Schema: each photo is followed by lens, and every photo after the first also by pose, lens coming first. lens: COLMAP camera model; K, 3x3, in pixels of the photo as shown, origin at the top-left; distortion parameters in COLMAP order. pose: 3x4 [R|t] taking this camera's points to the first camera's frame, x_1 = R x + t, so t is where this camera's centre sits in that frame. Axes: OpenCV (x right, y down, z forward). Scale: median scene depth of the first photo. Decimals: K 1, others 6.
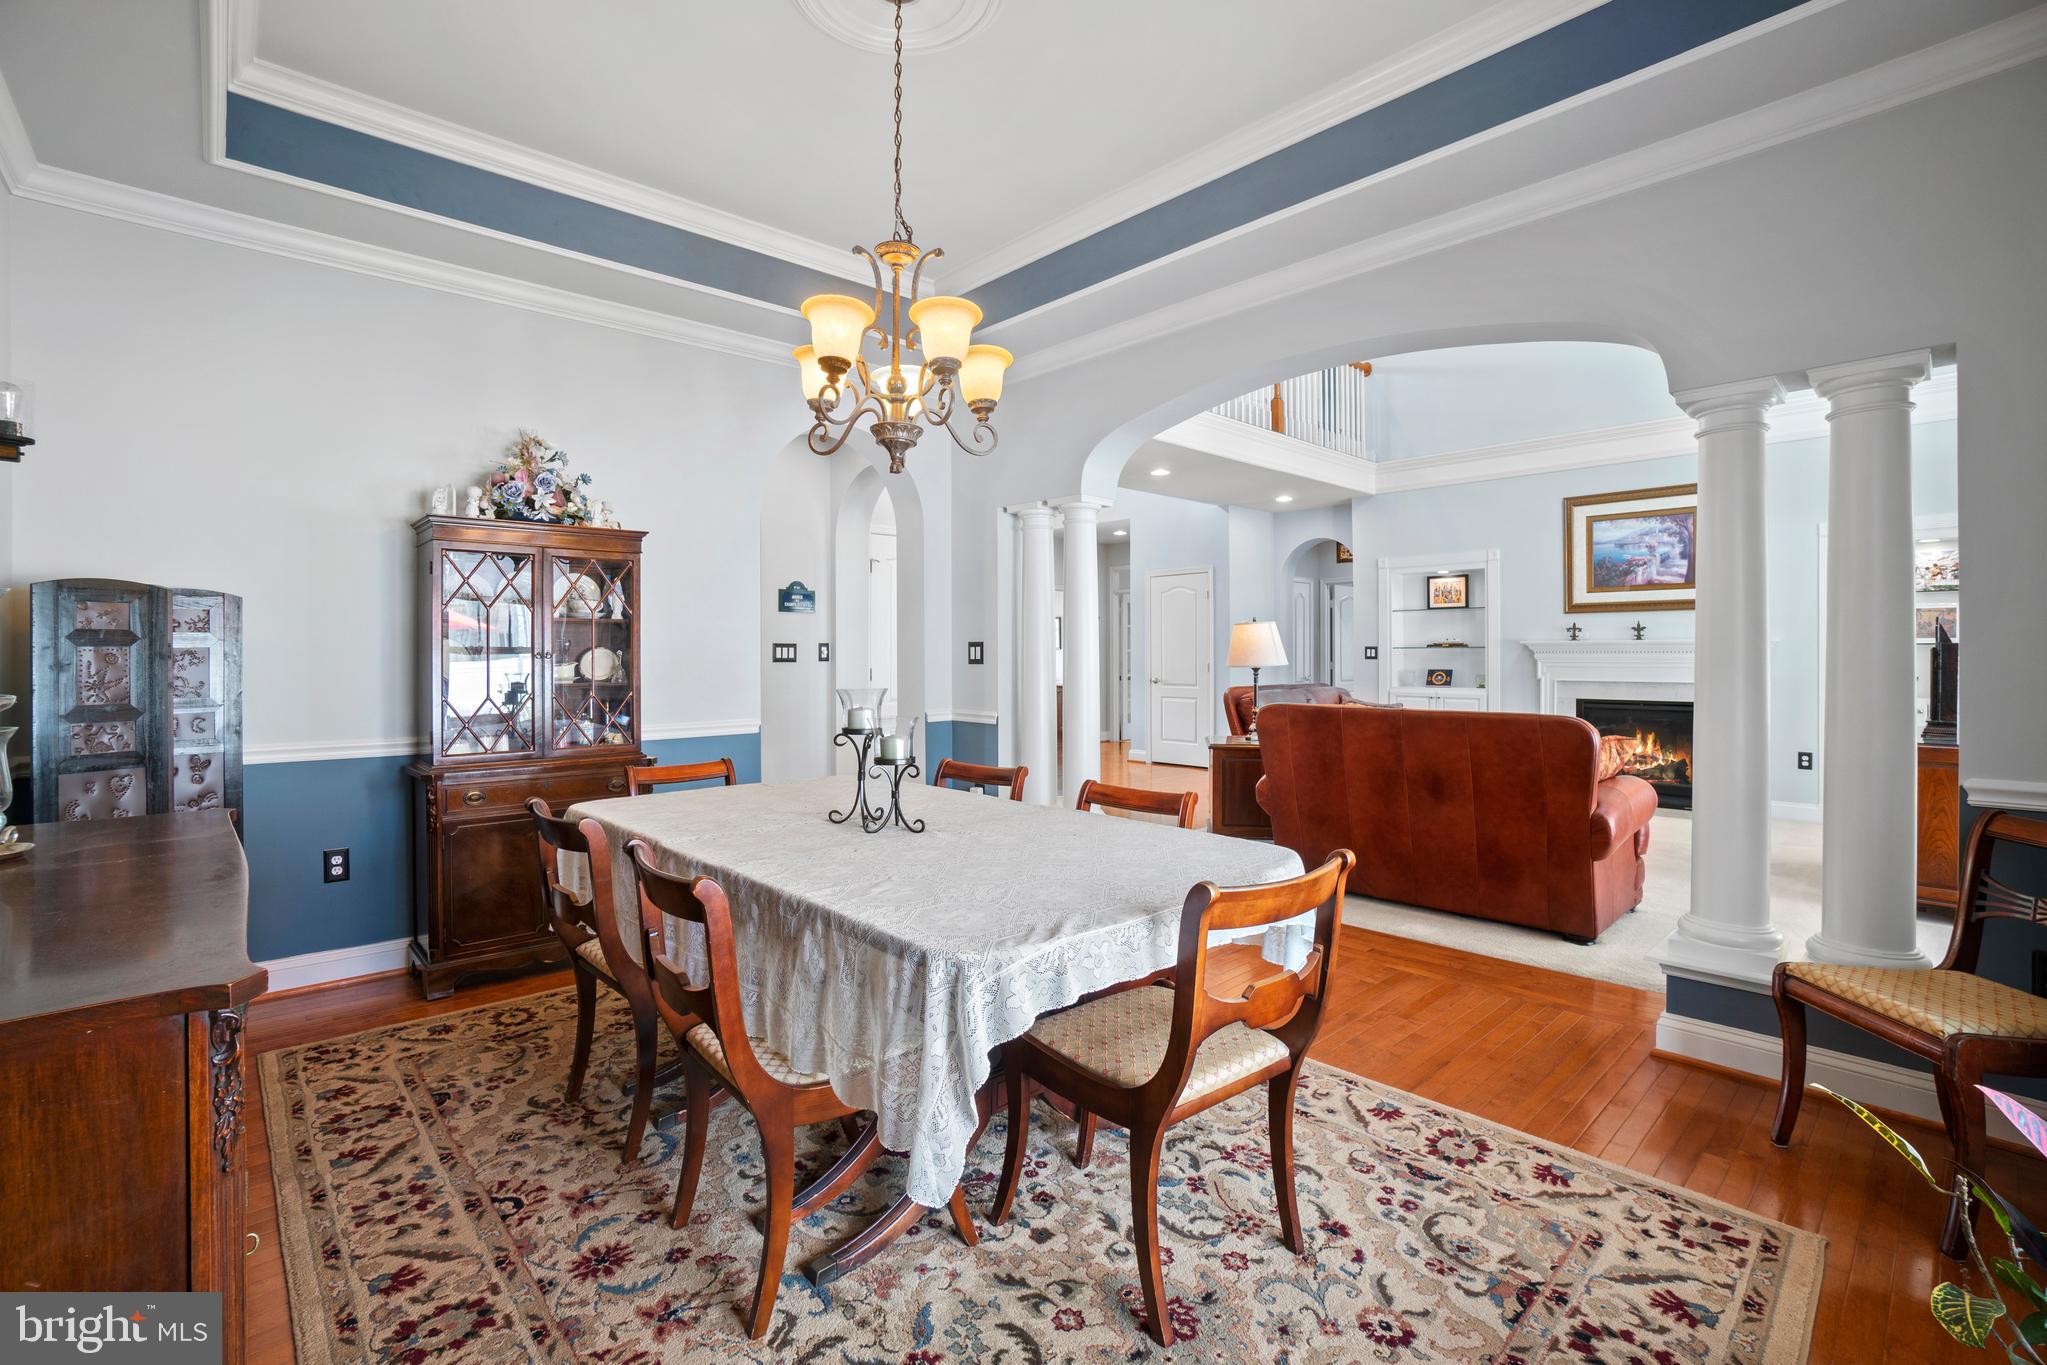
lens RADIAL K [[920.0, 0, 973.9], [0, 920.0, 677.8], [0, 0, 1]] dist [-0.046787, 0.018928]
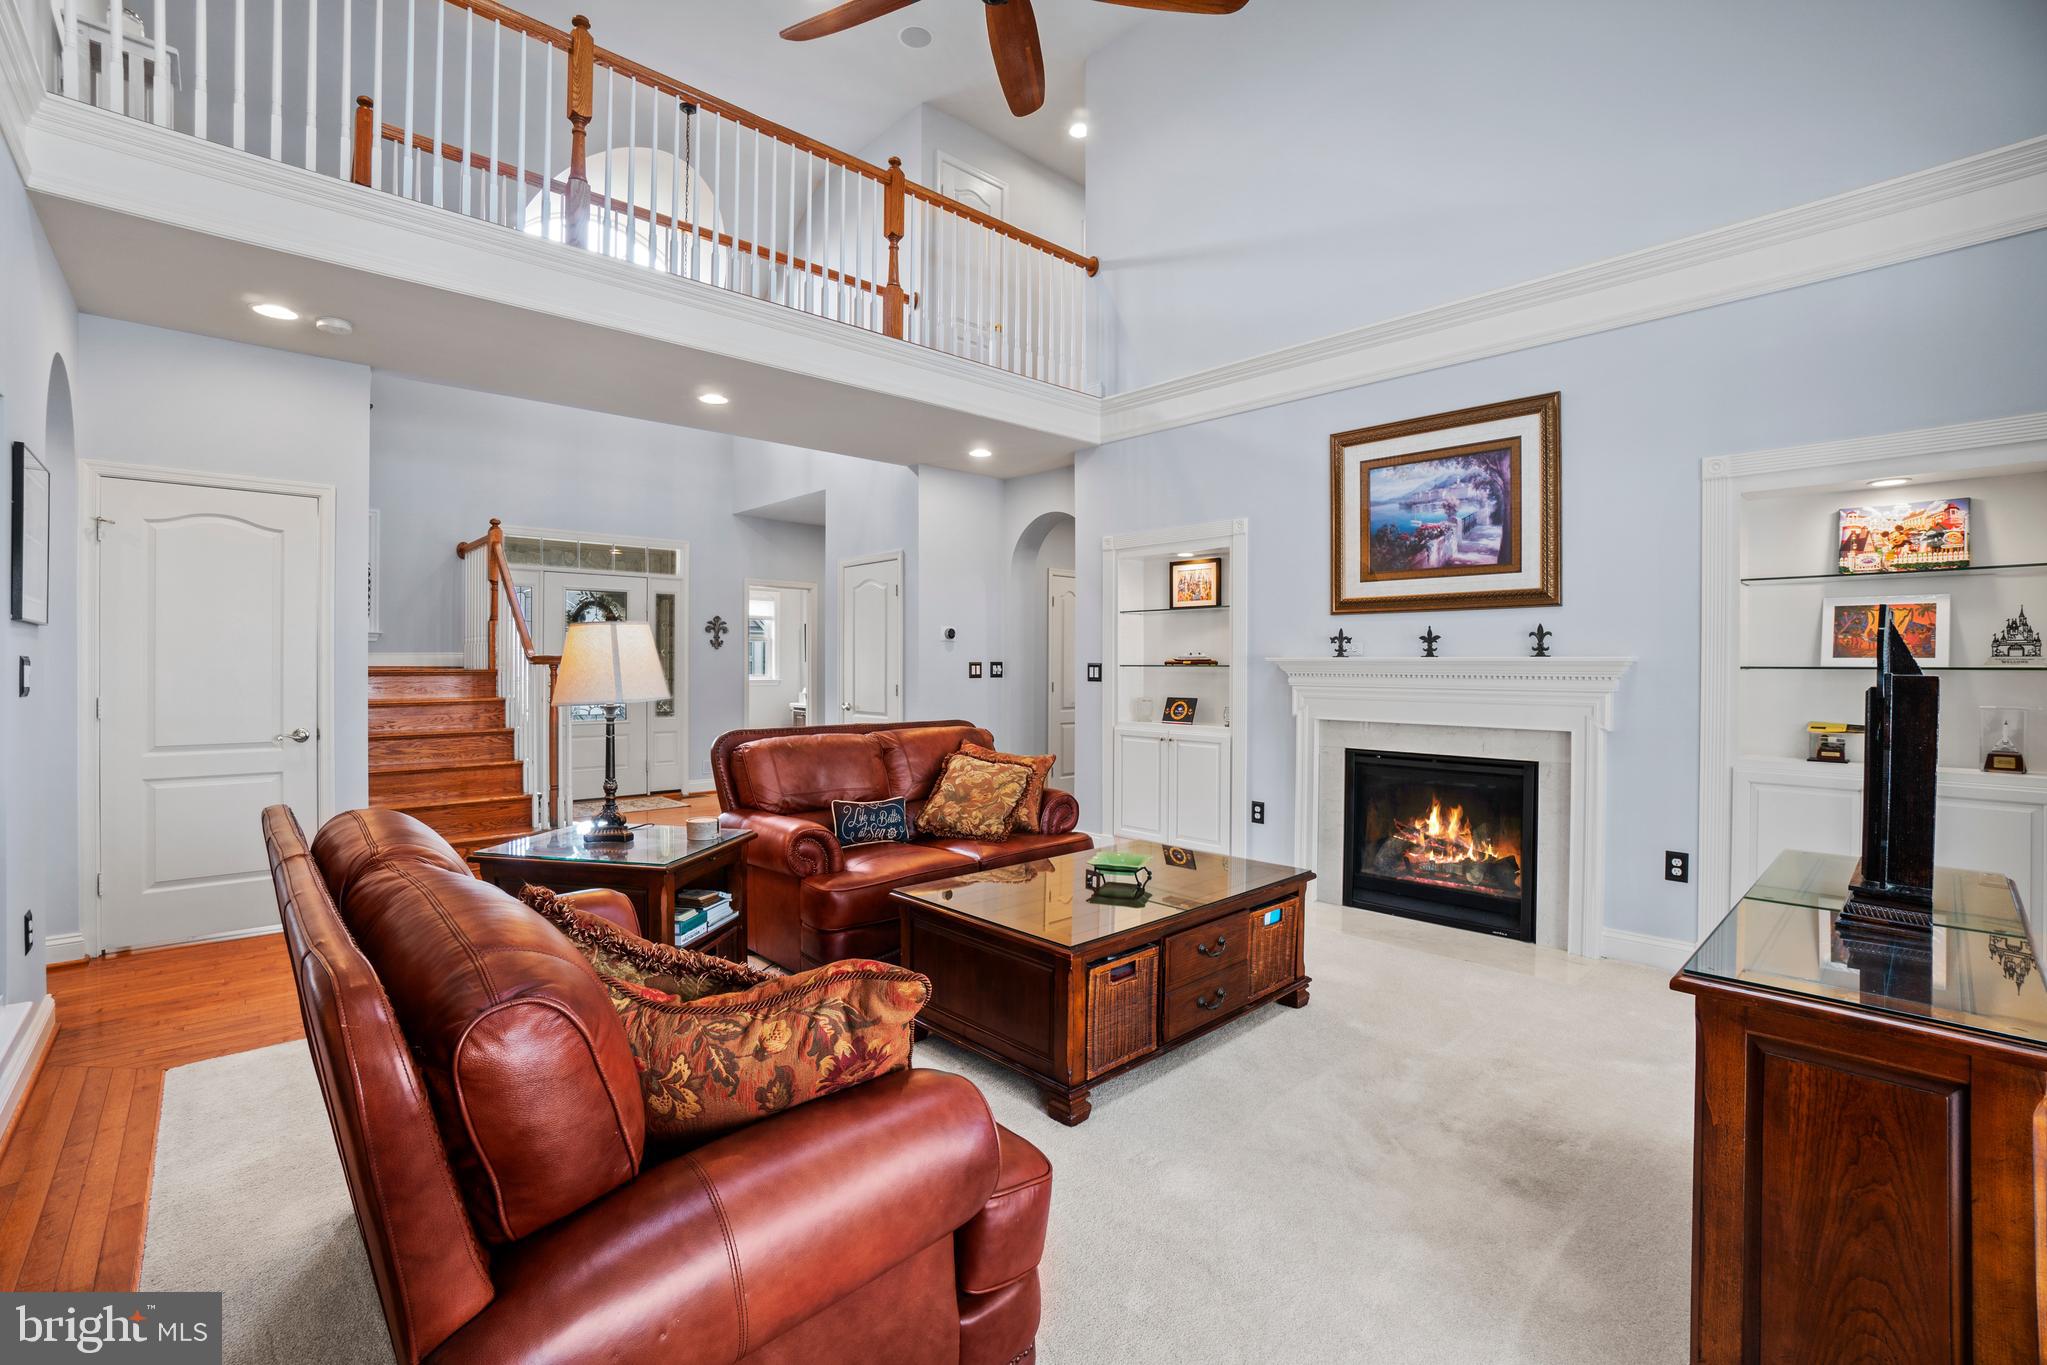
lens RADIAL K [[924.1, 0, 948.8], [0, 924.1, 692.9], [0, 0, 1]] dist [-0.053497, 0.018562]
pose [[0.999966, 0.006666, -0.004889, 0.400315], [-0.006647, 0.999971, 0.003830, -0.016949], [0.004914, -0.003797, 0.999981, 0.363128]]
